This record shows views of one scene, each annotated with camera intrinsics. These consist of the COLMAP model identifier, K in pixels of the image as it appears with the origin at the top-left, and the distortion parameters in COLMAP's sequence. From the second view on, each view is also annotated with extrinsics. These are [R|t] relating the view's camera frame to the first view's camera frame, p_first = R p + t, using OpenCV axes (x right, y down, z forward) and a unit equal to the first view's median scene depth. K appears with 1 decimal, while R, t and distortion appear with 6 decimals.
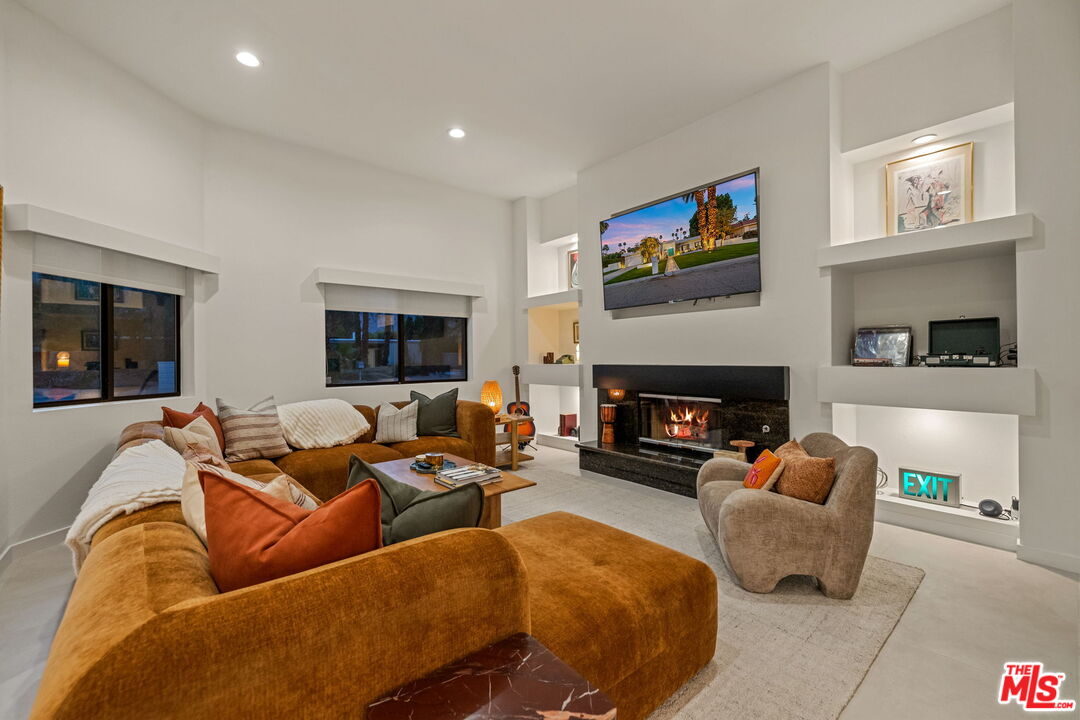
lens RADIAL K [[443.4, 0, 538.8], [0, 443.4, 353.7], [0, 0, 1]] dist [-0.001832, -0.000226]
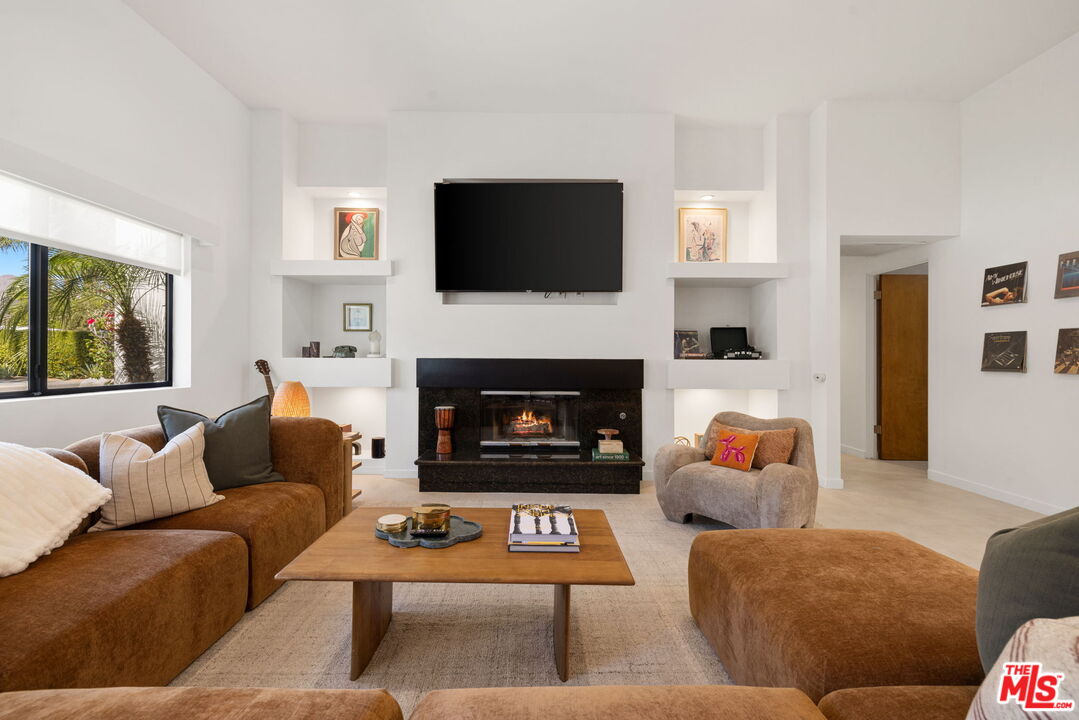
lens RADIAL K [[443.0, 0, 538.3], [0, 443.0, 353.7], [0, 0, 1]] dist [-0.001832, -0.000226]
pose [[0.646572, 0.020780, 0.762570, -0.475572], [-0.016350, 0.999777, -0.013381, 0.032619], [-0.762678, -0.003816, 0.646768, 0.447296]]
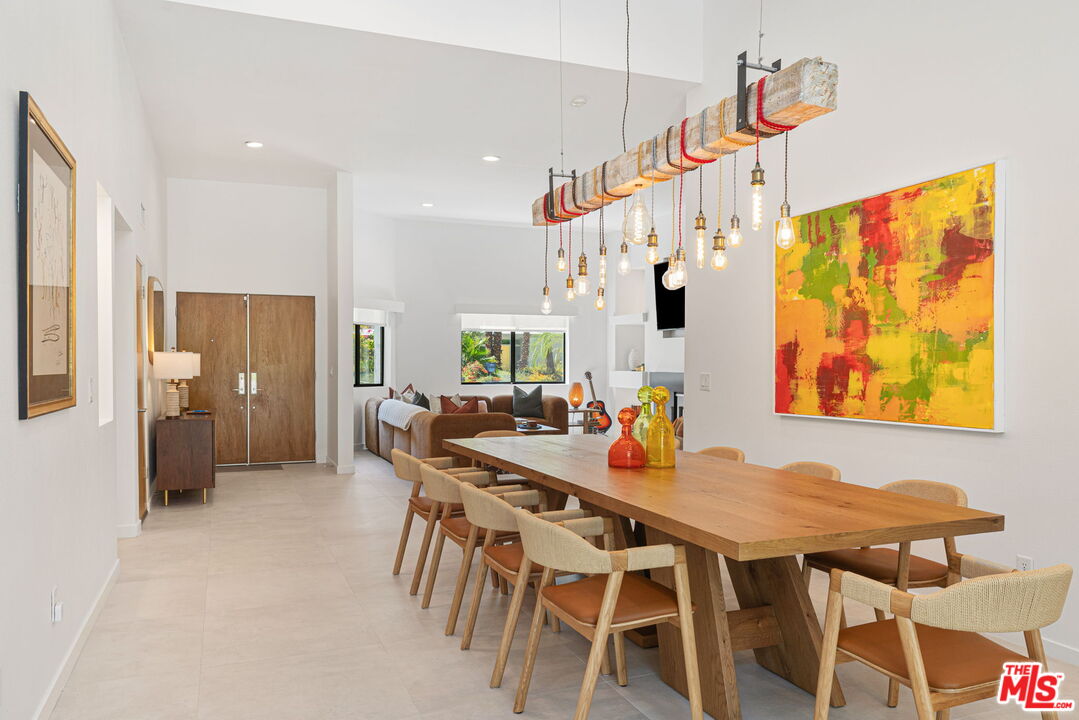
lens RADIAL K [[788.3, 0, 538.1], [0, 788.3, 362.3], [0, 0, 1]] dist [0.003859, 0.000802]
pose [[0.949701, 0.016926, -0.312701, 0.741040], [-0.013391, 0.999820, 0.013449, -0.043553], [0.312872, -0.008585, 0.949756, -1.811633]]
